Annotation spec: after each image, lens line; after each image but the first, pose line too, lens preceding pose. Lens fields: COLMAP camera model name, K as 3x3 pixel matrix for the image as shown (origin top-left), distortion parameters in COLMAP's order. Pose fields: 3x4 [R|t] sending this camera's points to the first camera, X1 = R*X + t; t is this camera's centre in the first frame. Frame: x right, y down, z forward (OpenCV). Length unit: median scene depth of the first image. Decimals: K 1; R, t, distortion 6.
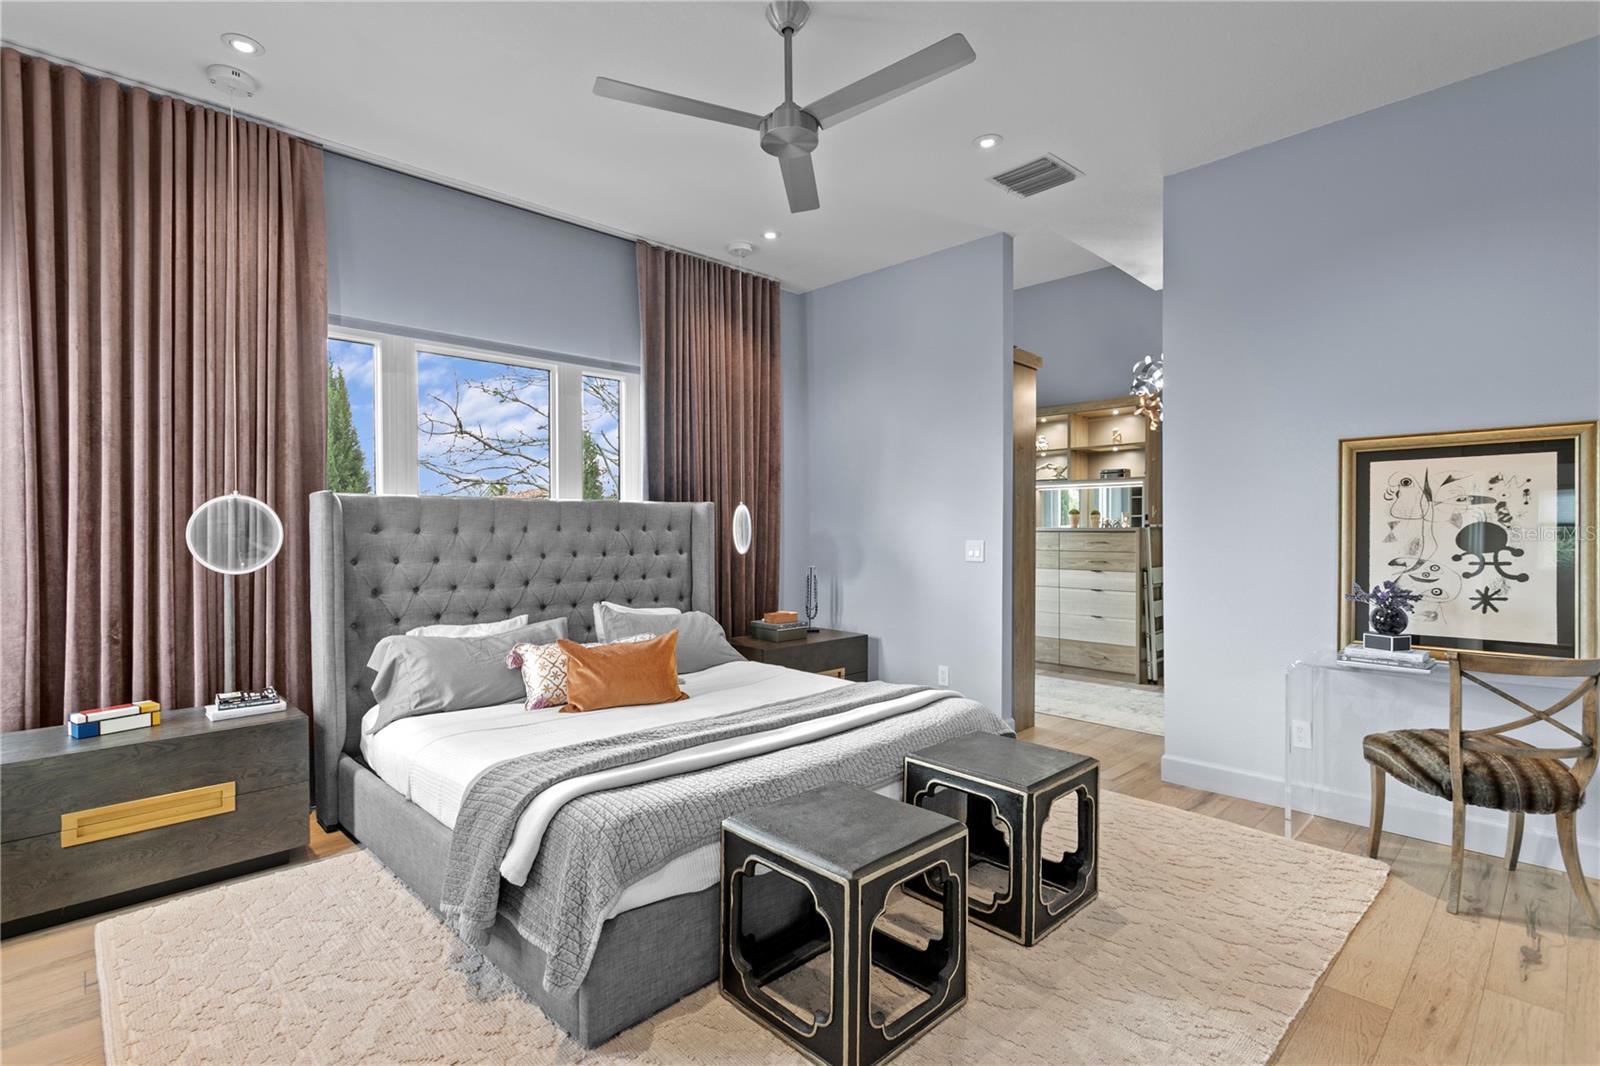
lens RADIAL K [[772.8, 0, 790.3], [0, 772.8, 536.2], [0, 0, 1]] dist [-0.001648, -0.000255]
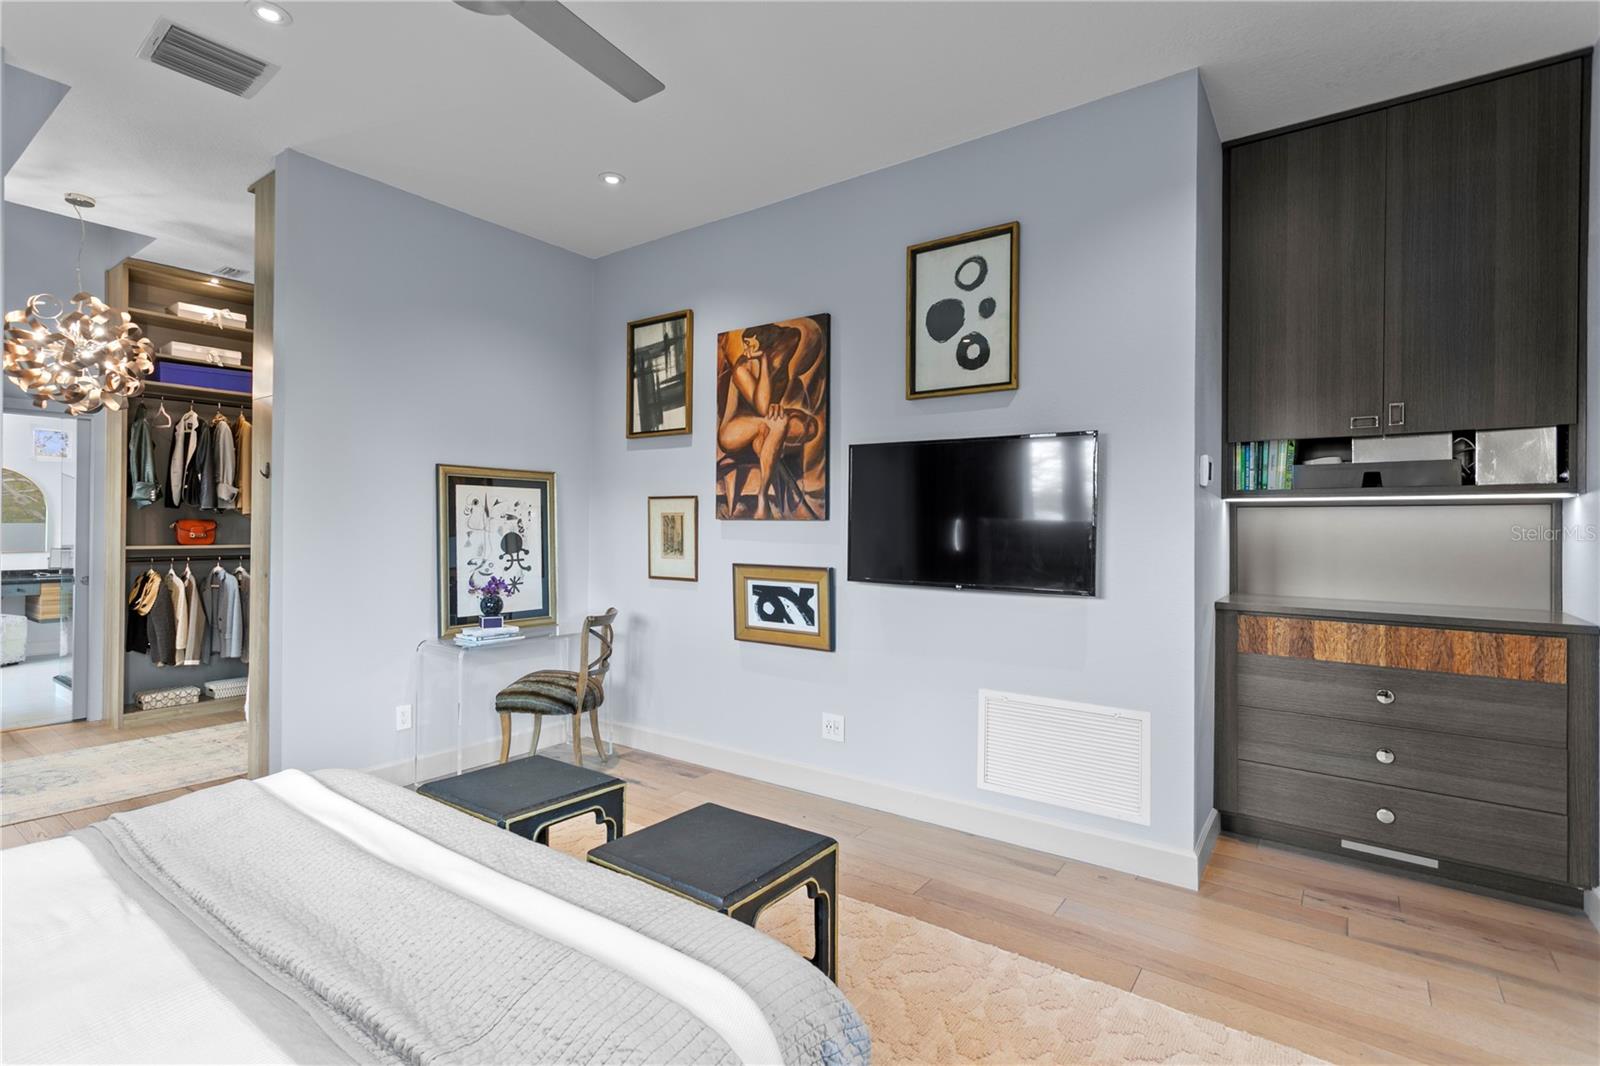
lens RADIAL K [[772.8, 0, 791.0], [0, 772.8, 530.7], [0, 0, 1]] dist [-0.001648, -0.000255]
pose [[-0.160213, 0.006851, 0.987059, -0.637487], [0.011171, 0.999924, -0.005127, -0.007550], [-0.987019, 0.010205, -0.160278, 0.706782]]
